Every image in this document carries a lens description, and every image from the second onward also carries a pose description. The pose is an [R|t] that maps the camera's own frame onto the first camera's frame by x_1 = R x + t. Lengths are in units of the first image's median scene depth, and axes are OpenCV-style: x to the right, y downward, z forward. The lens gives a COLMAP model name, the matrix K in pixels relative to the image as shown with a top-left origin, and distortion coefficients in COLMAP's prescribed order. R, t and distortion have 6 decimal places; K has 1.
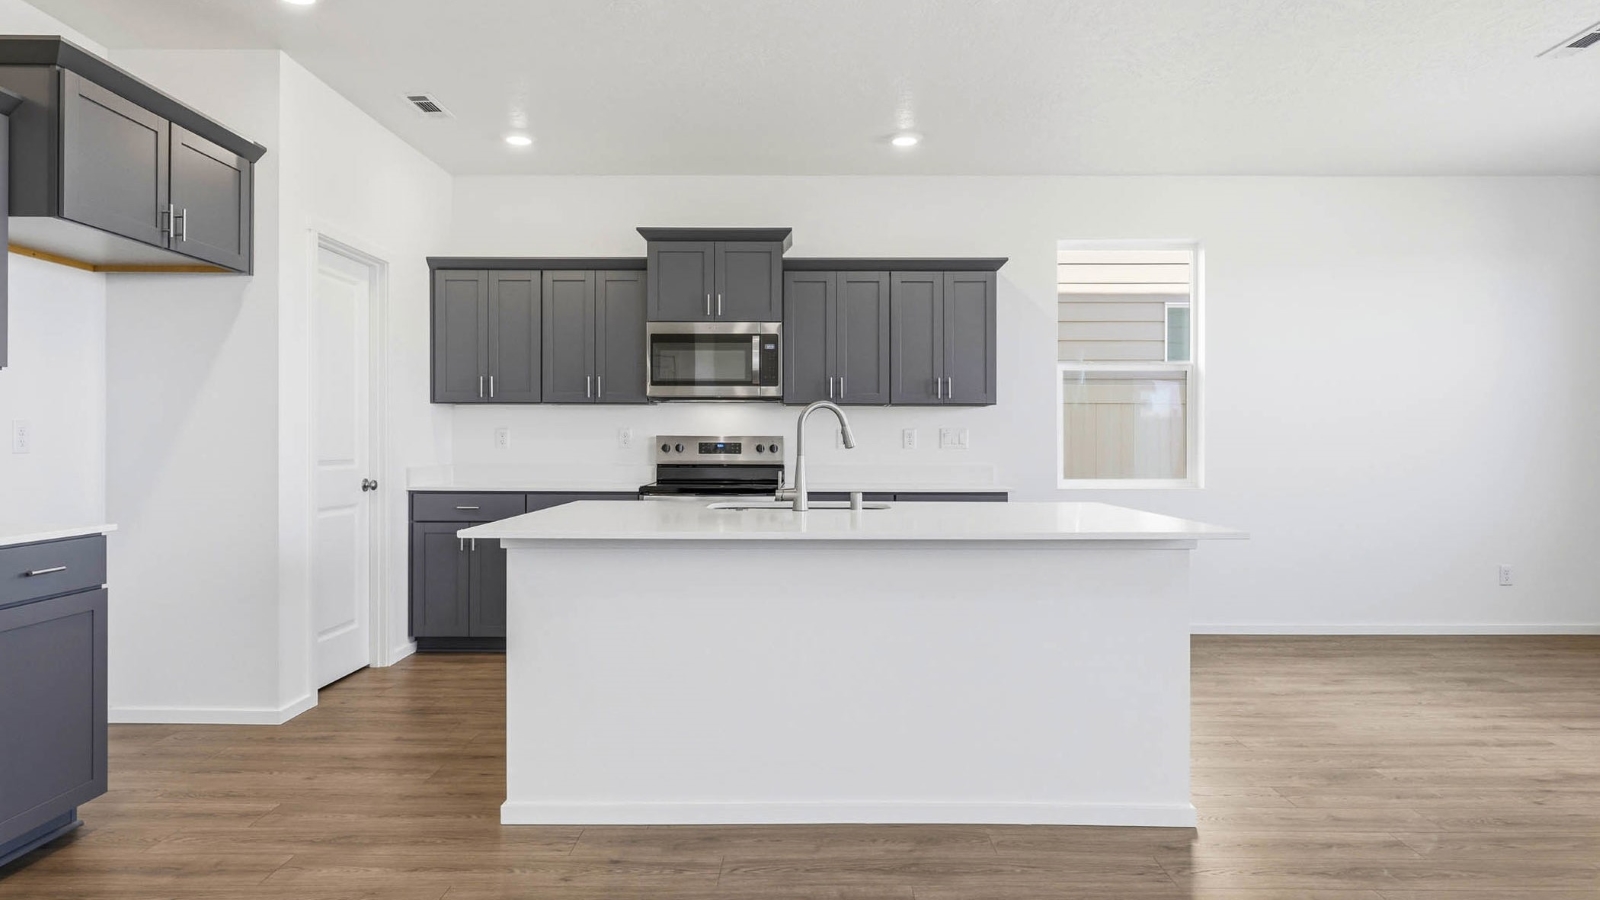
lens RADIAL K [[968.6, 0, 800.0], [0, 968.6, 450.0], [0, 0, 1]] dist [-0.005352, -0.001002]
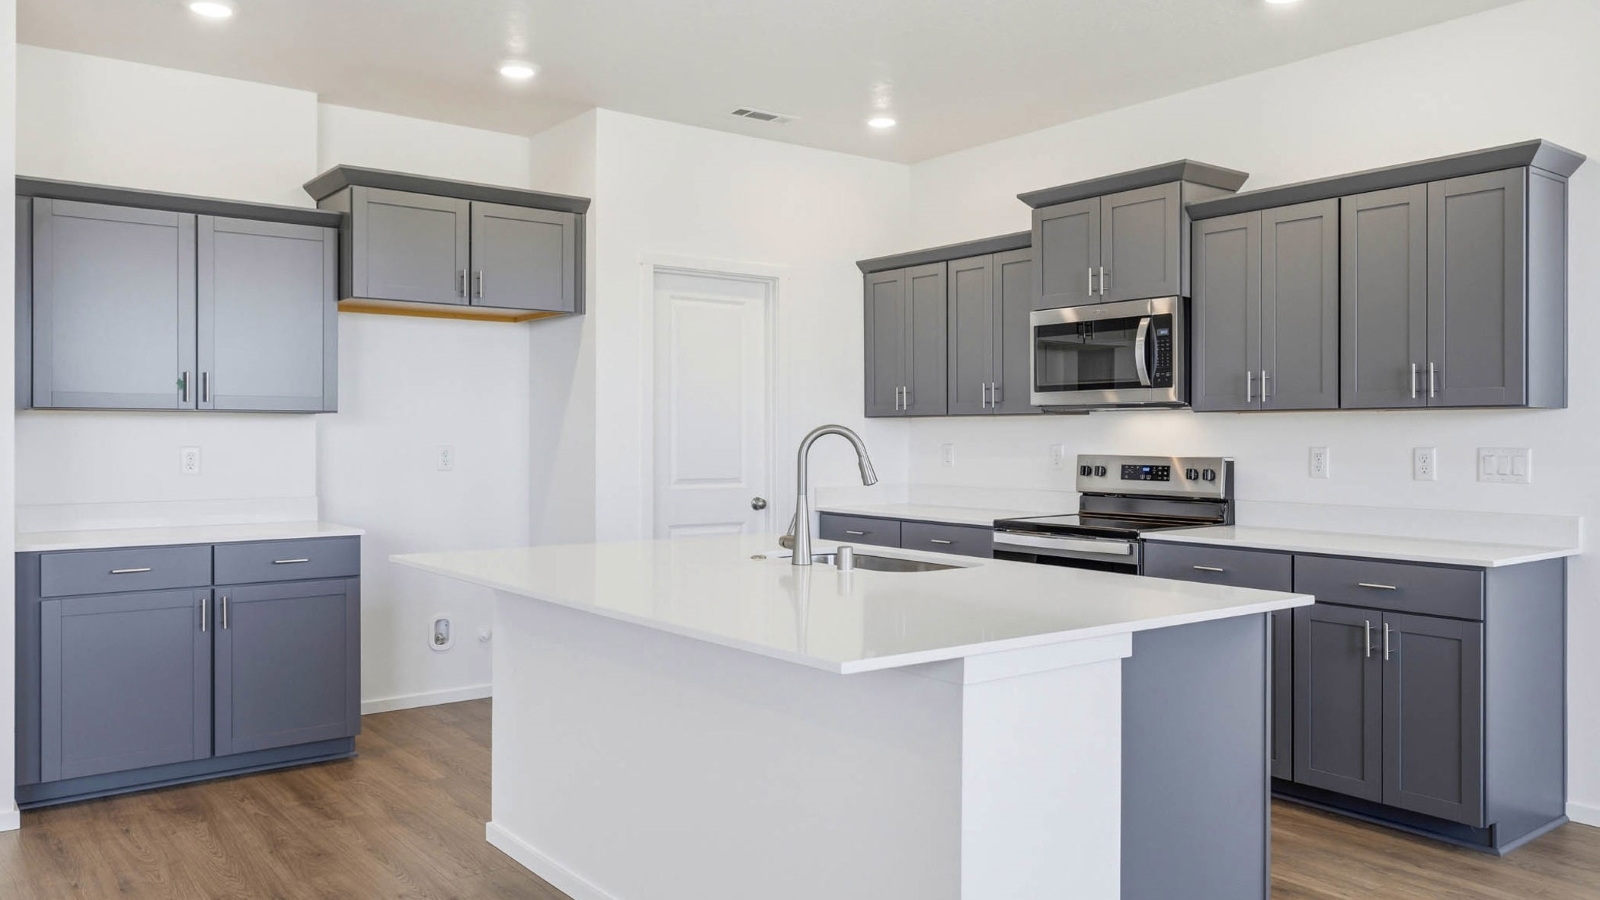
lens RADIAL K [[1180.0, 0, 789.9], [0, 1180.0, 441.9], [0, 0, 1]] dist [-0.002945, -0.002221]
pose [[0.613183, 0.001108, -0.789940, 0.483858], [-0.006476, 0.999972, -0.003624, -0.021469], [0.789914, 0.007338, 0.613174, 0.257285]]
